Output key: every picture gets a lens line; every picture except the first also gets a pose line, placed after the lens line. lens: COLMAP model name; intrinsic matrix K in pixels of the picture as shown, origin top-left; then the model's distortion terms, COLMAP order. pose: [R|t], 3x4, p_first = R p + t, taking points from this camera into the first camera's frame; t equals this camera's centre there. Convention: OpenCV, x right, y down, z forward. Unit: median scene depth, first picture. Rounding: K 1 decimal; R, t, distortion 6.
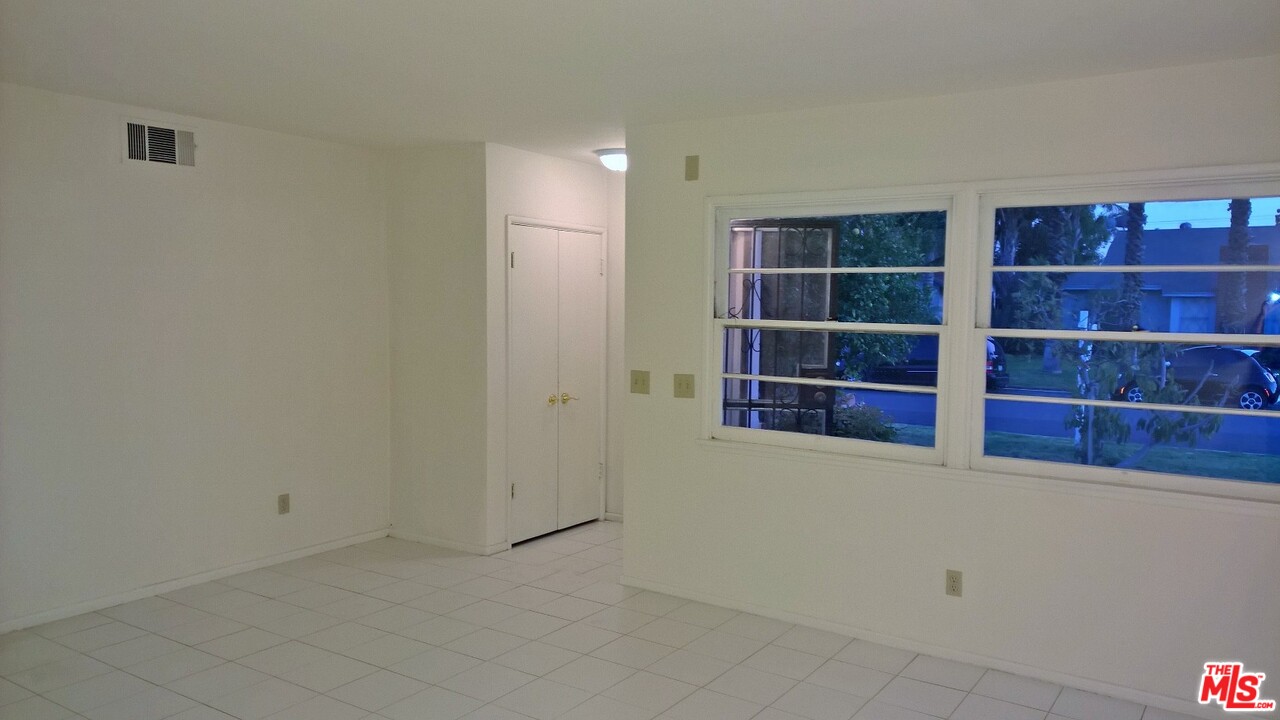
lens RADIAL K [[920.5, 0, 640.0], [0, 920.5, 360.0], [0, 0, 1]] dist [0.050383, 0.000042]
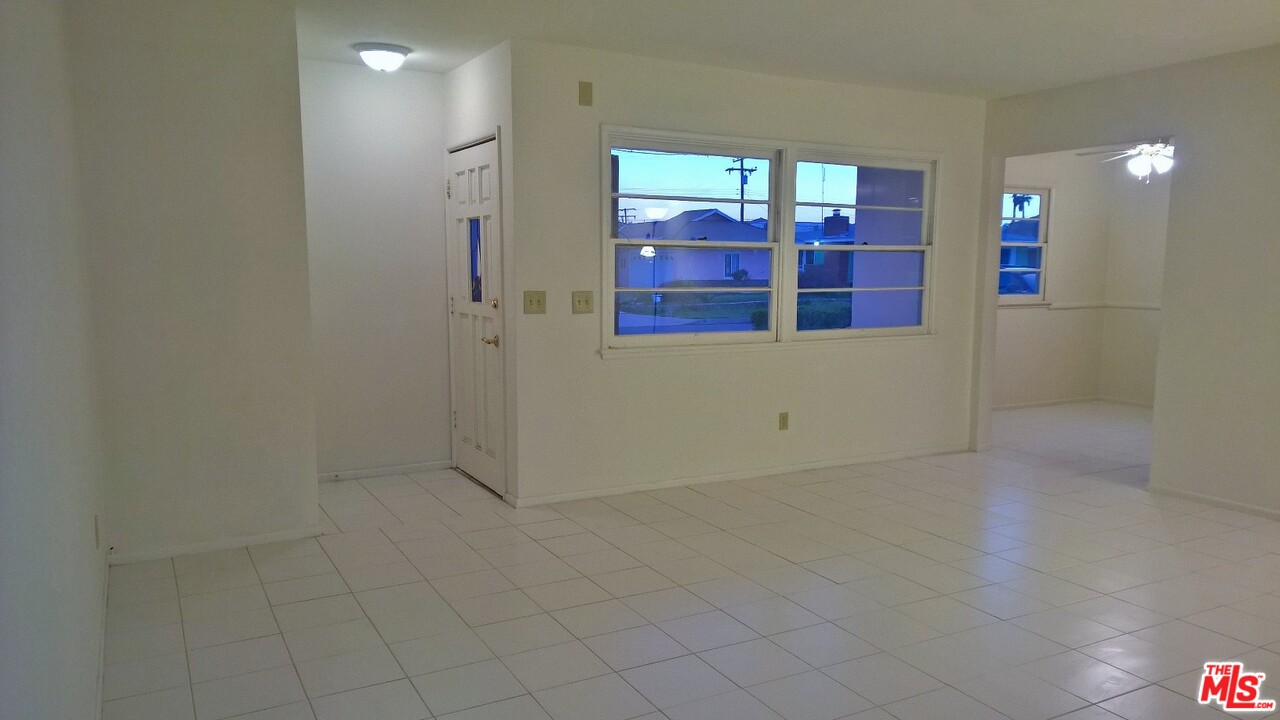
lens RADIAL K [[920.5, 0, 640.0], [0, 920.5, 360.0], [0, 0, 1]] dist [0.050383, 0.000042]
pose [[0.458624, -0.112424, 0.881490, -0.881658], [0.046848, 0.993644, 0.102354, -0.011258], [-0.887395, -0.005646, 0.460976, 0.459440]]
